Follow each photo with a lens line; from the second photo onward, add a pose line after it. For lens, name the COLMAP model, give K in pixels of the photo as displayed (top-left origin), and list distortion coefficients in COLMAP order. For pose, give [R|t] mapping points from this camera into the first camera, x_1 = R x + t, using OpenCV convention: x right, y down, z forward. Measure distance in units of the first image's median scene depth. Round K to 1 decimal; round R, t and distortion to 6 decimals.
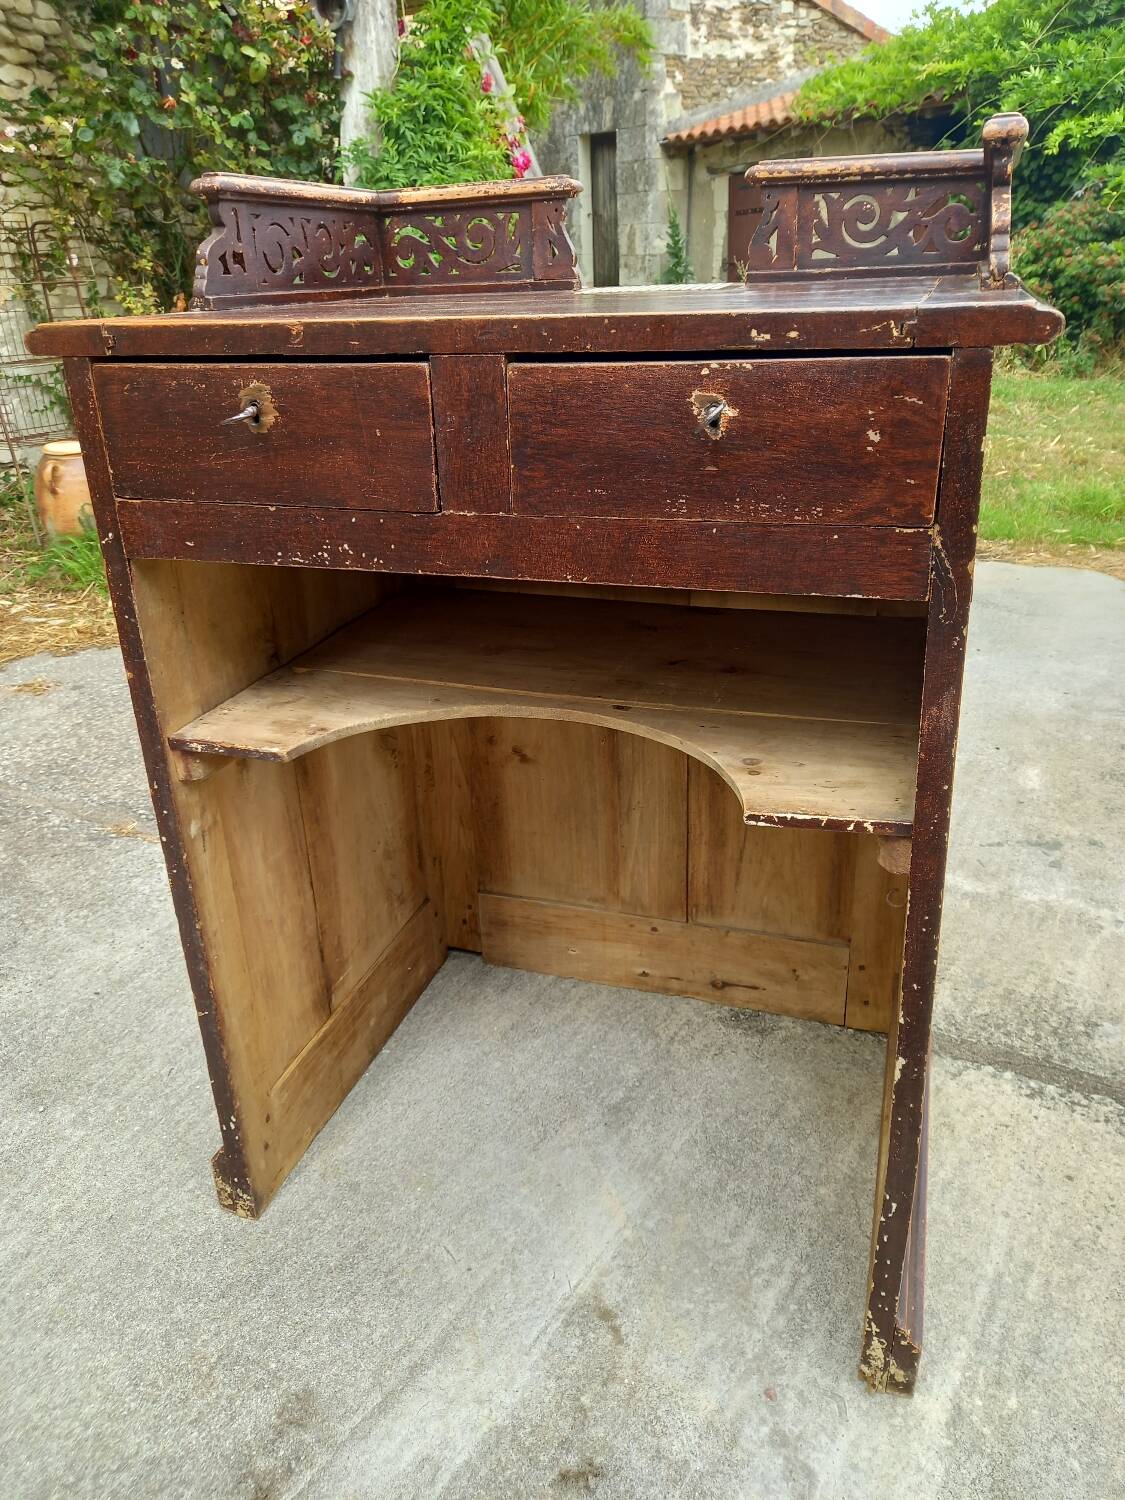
lens RADIAL K [[1095.4, 0, 556.7], [0, 1095.4, 743.8], [0, 0, 1]] dist [0.032935, -0.022179]
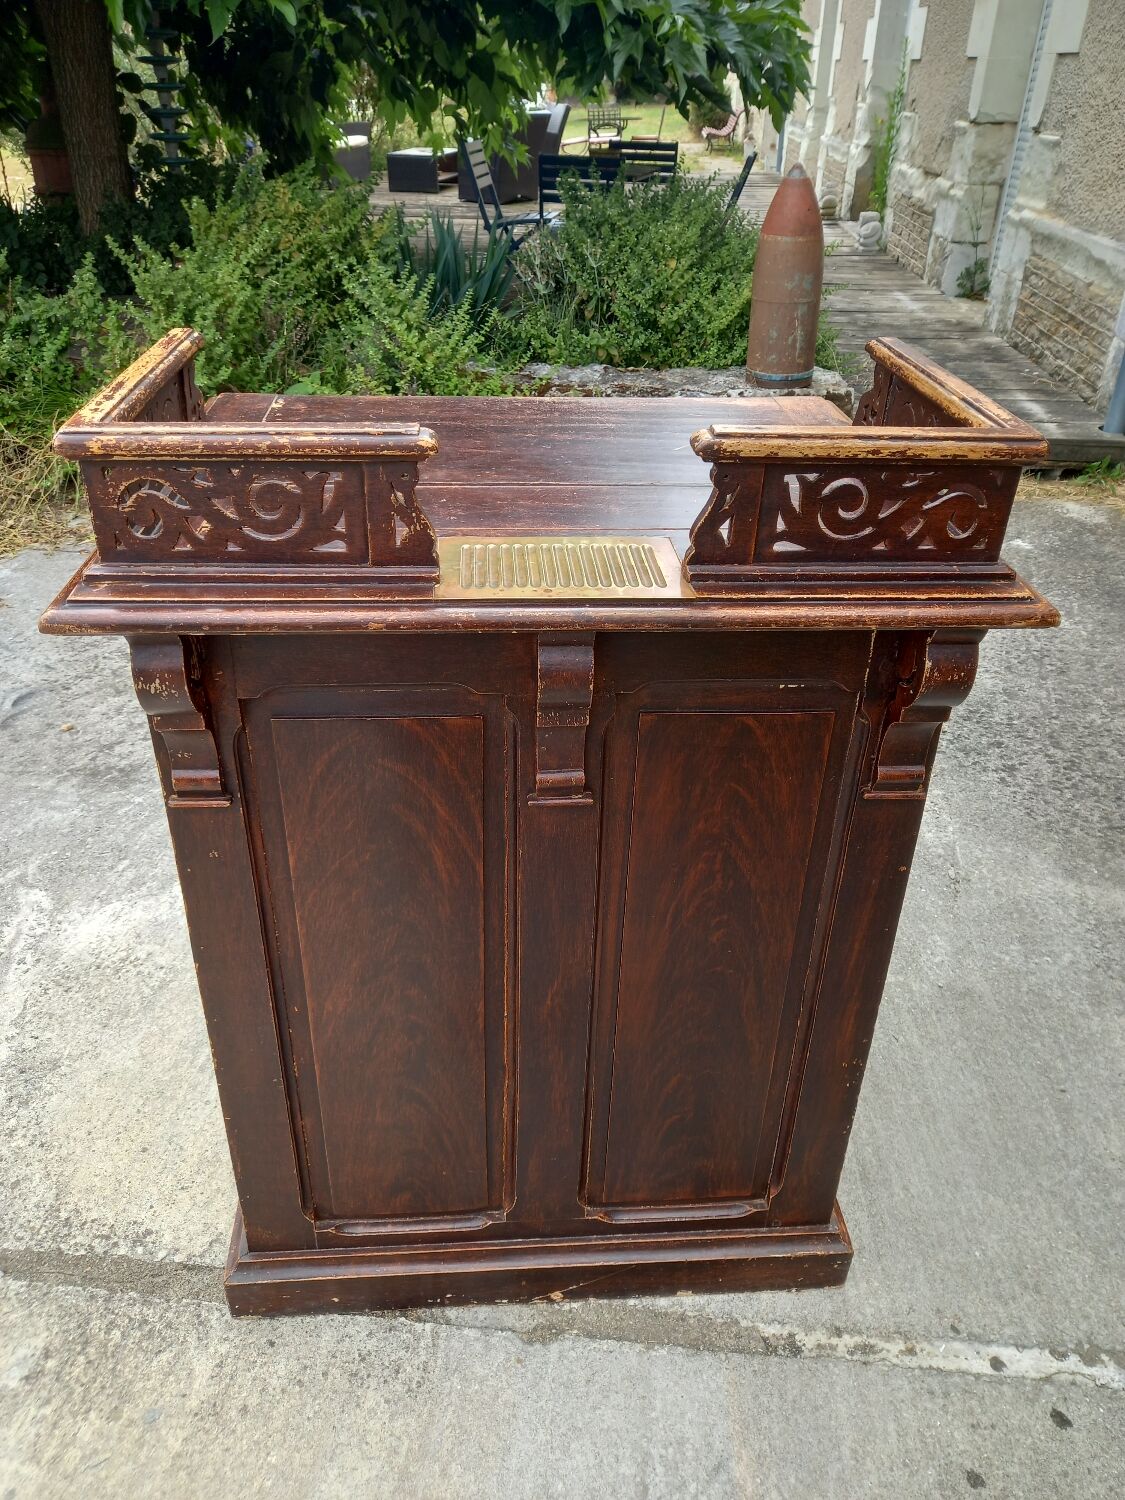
lens RADIAL K [[1118.4, 0, 562.5], [0, 1118.4, 750.0], [0, 0, 1]] dist [0.017636, -0.002999]
pose [[-0.919539, 0.216554, -0.327952, 0.418362], [-0.149865, 0.578208, 0.802007, -1.097282], [0.363302, 0.786625, -0.499231, 1.712547]]
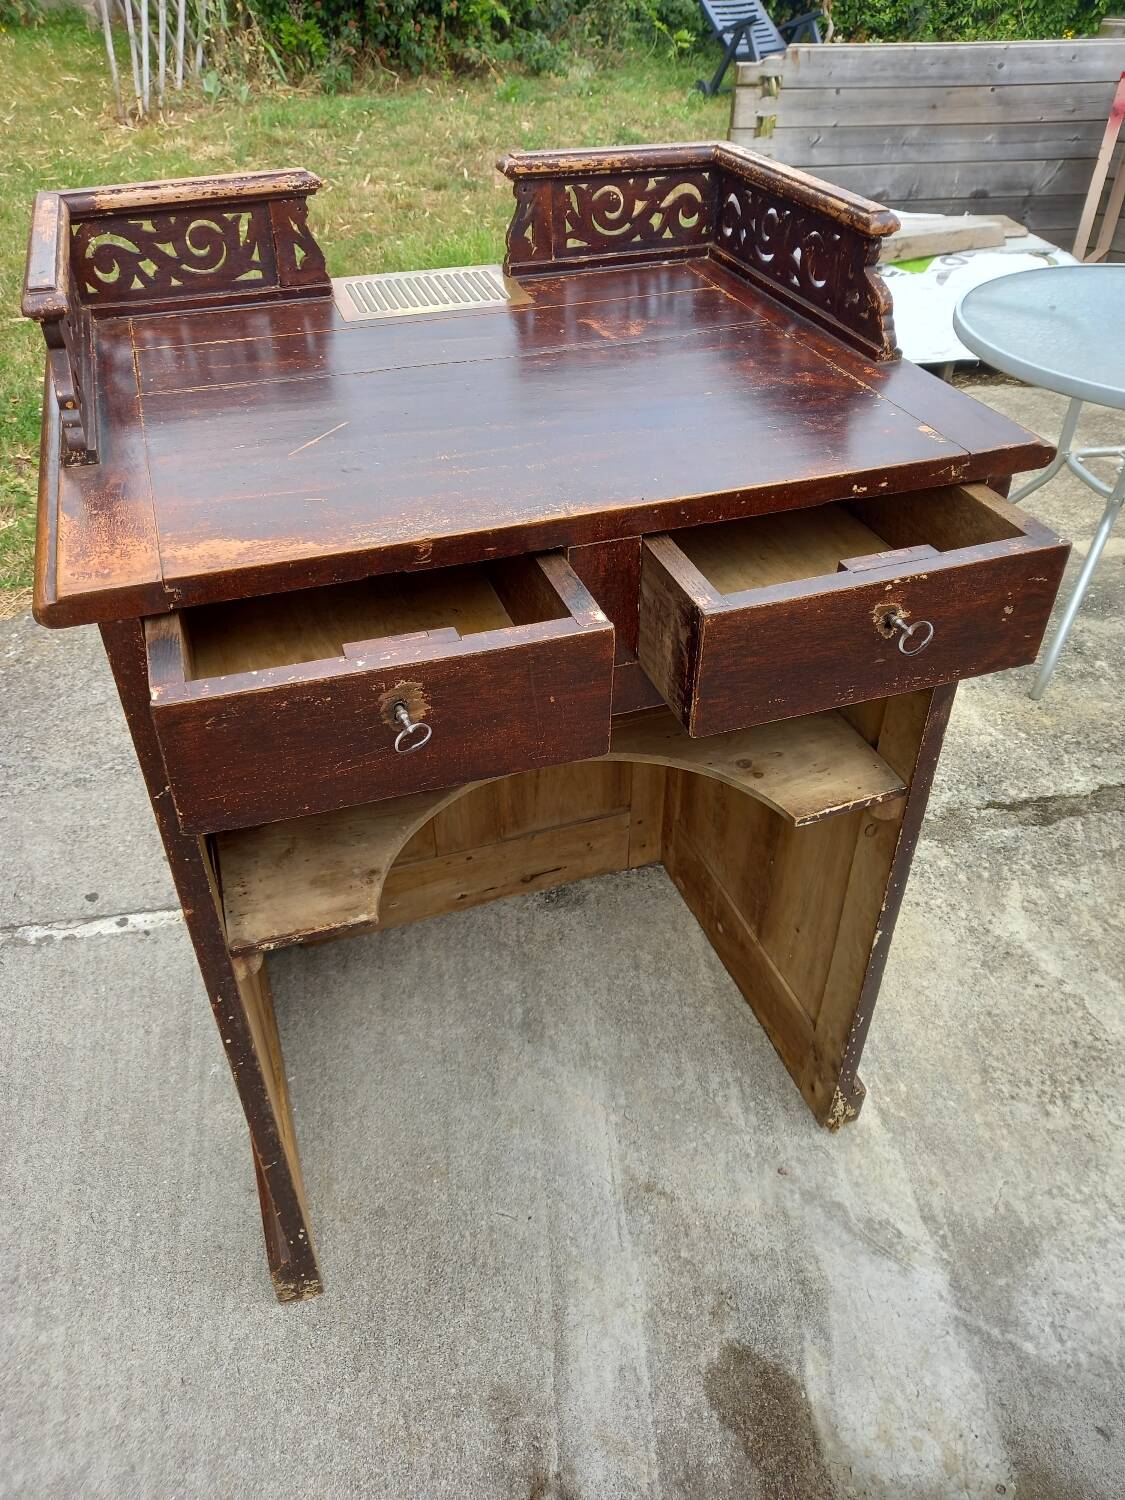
lens RADIAL K [[1095.9, 0, 548.6], [0, 1095.9, 743.1], [0, 0, 1]] dist [0.042604, -0.039379]
pose [[0.794508, -0.349892, 0.496318, -0.515312], [0.219910, 0.927623, 0.301919, -0.367306], [-0.566036, -0.130732, 0.813949, 0.122978]]
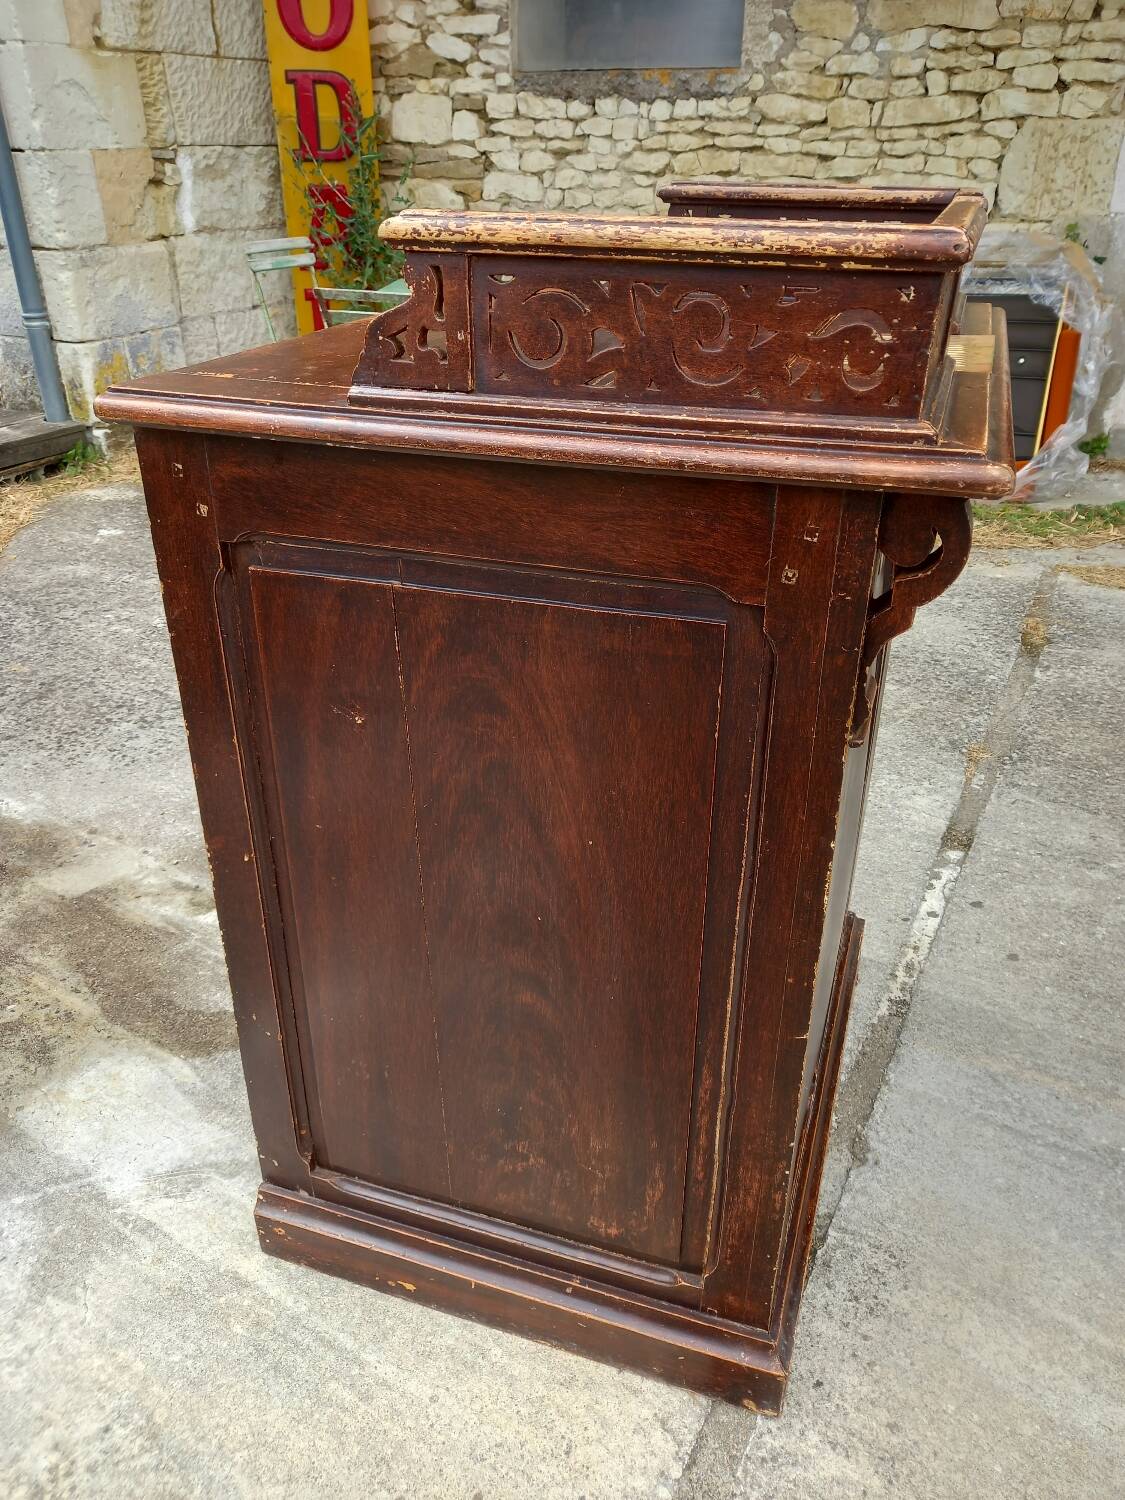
lens RADIAL K [[1111.8, 0, 565.9], [0, 1111.8, 744.2], [0, 0, 1]] dist [0.025458, -0.008163]
pose [[0.000071, 0.507062, -0.861910, 1.066998], [-0.401815, 0.789283, 0.464303, -0.543140], [0.915721, 0.346295, 0.203801, 0.831959]]
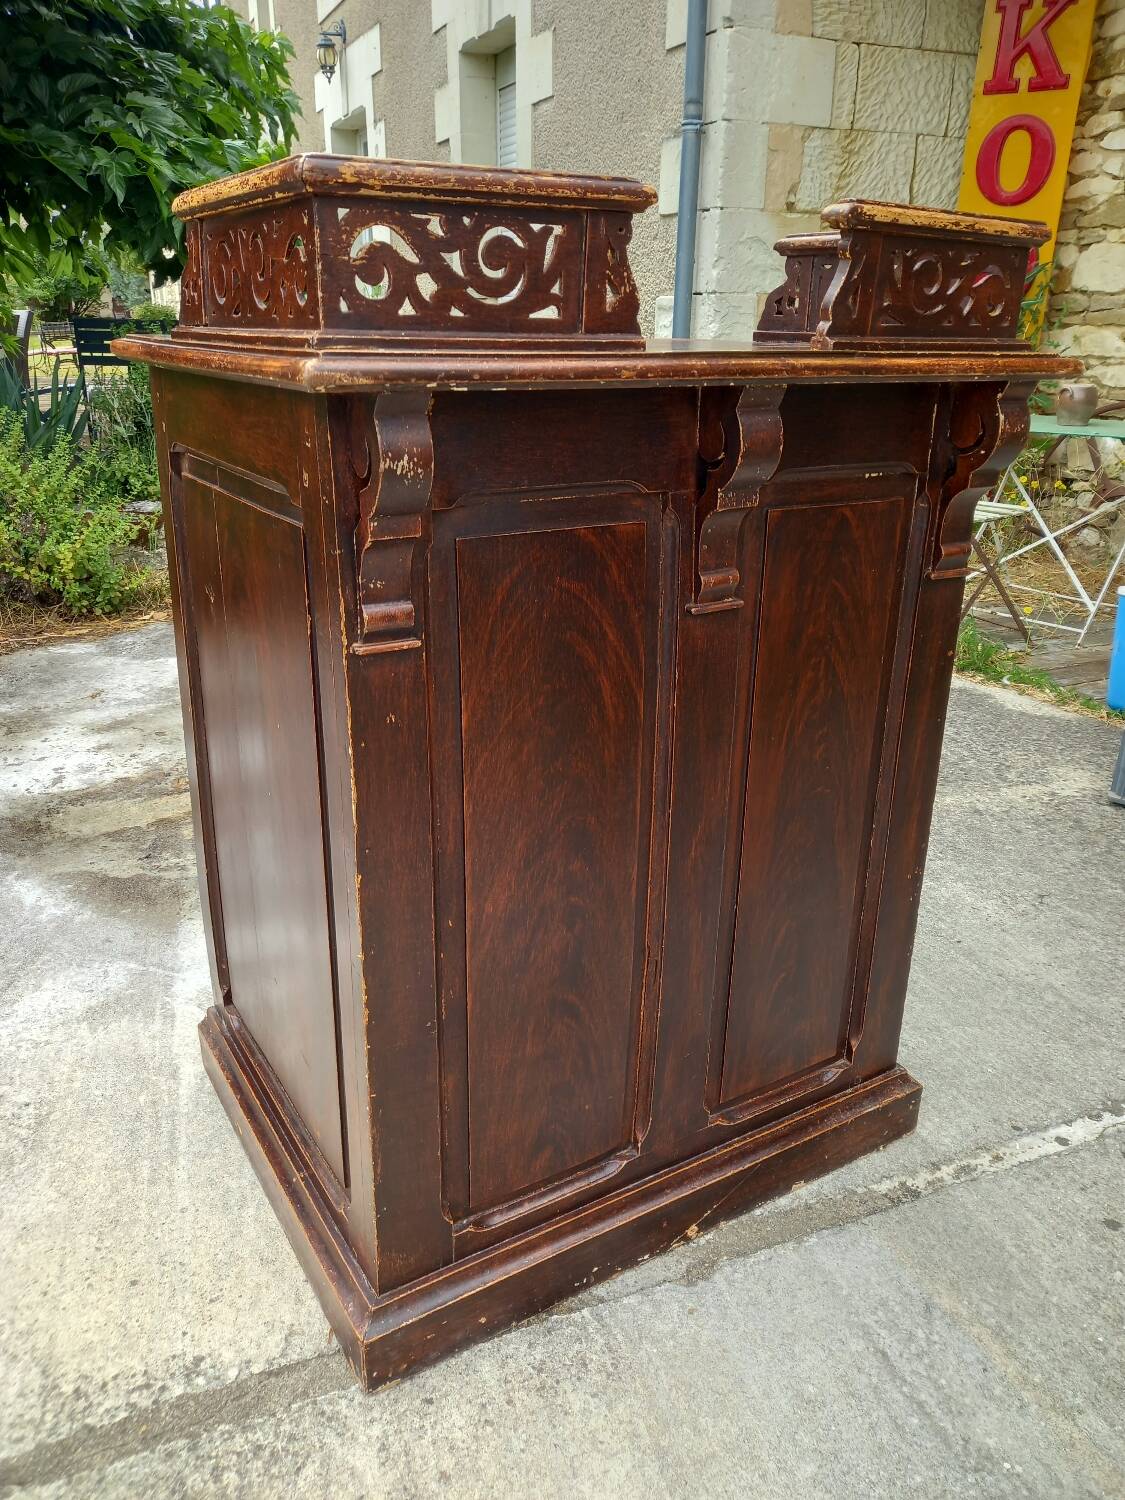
lens RADIAL K [[1111.8, 0, 565.9], [0, 1111.8, 744.2], [0, 0, 1]] dist [0.025458, -0.008163]
pose [[-0.641472, 0.298533, -0.706676, 0.911958], [-0.299910, 0.750274, 0.589188, -0.742221], [0.706093, 0.589887, -0.391747, 1.623380]]
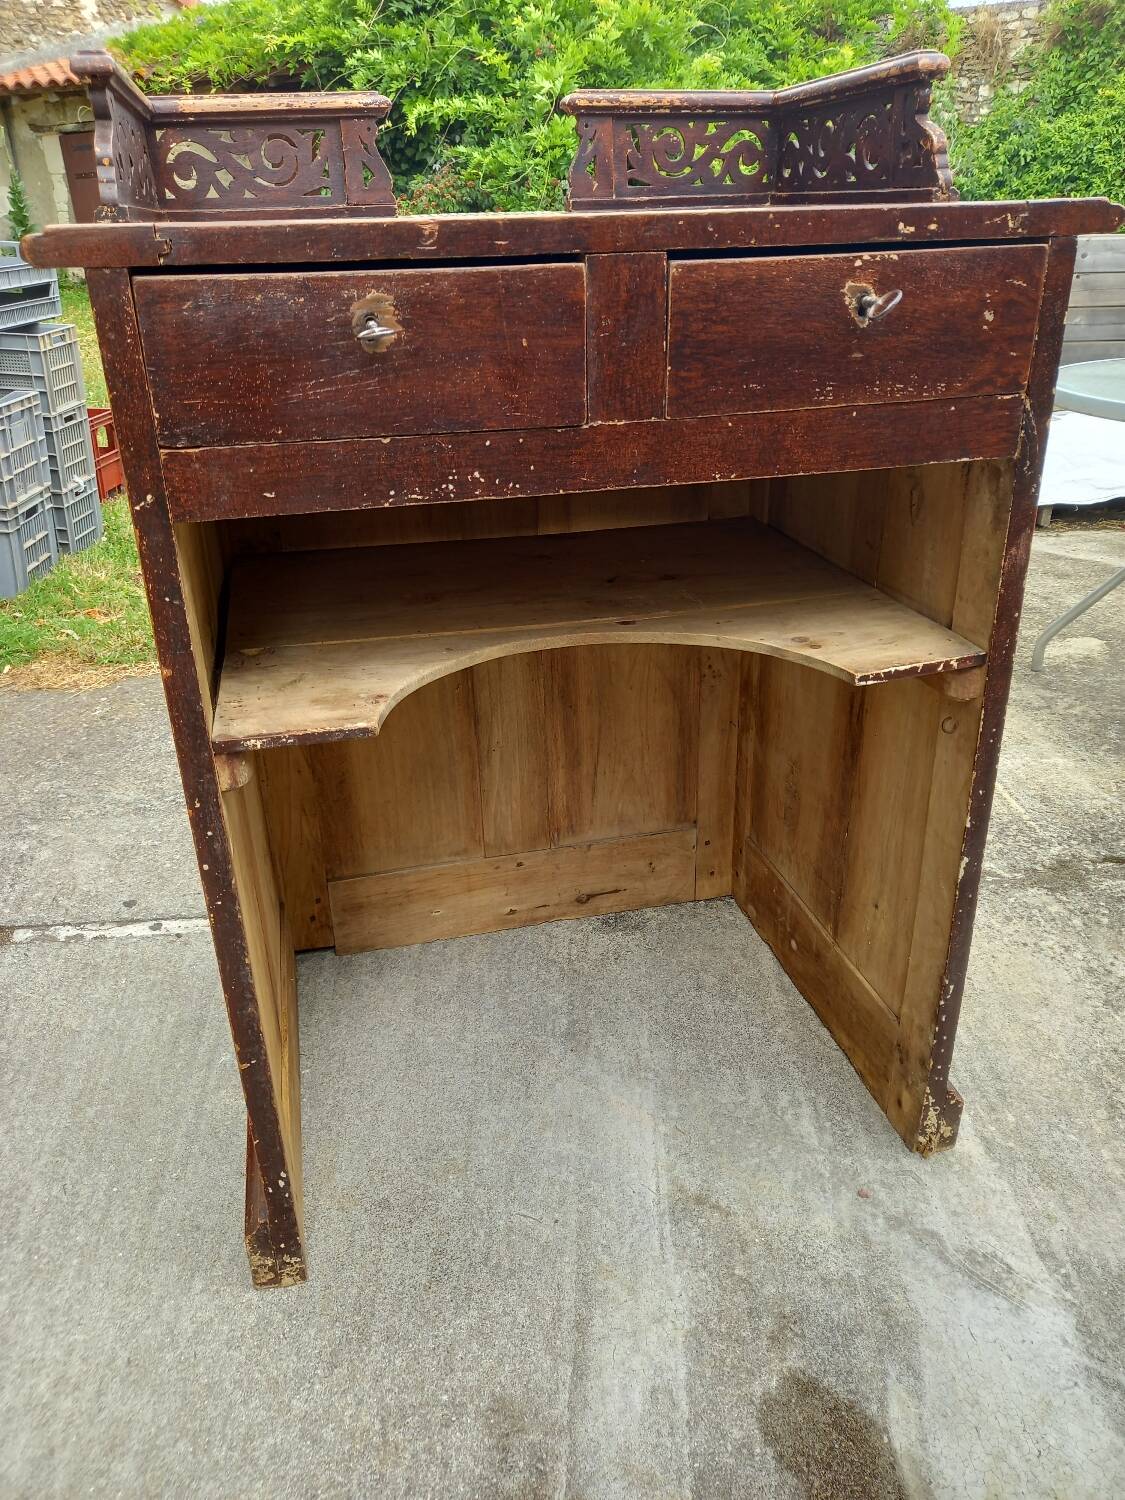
lens RADIAL K [[1093.1, 0, 551.7], [0, 1093.1, 742.7], [0, 0, 1]] dist [0.038232, -0.025245]
pose [[0.850709, -0.214232, 0.479998, -0.511787], [0.205003, 0.976086, 0.072315, -0.011540], [-0.484012, 0.036882, 0.874284, 0.145342]]
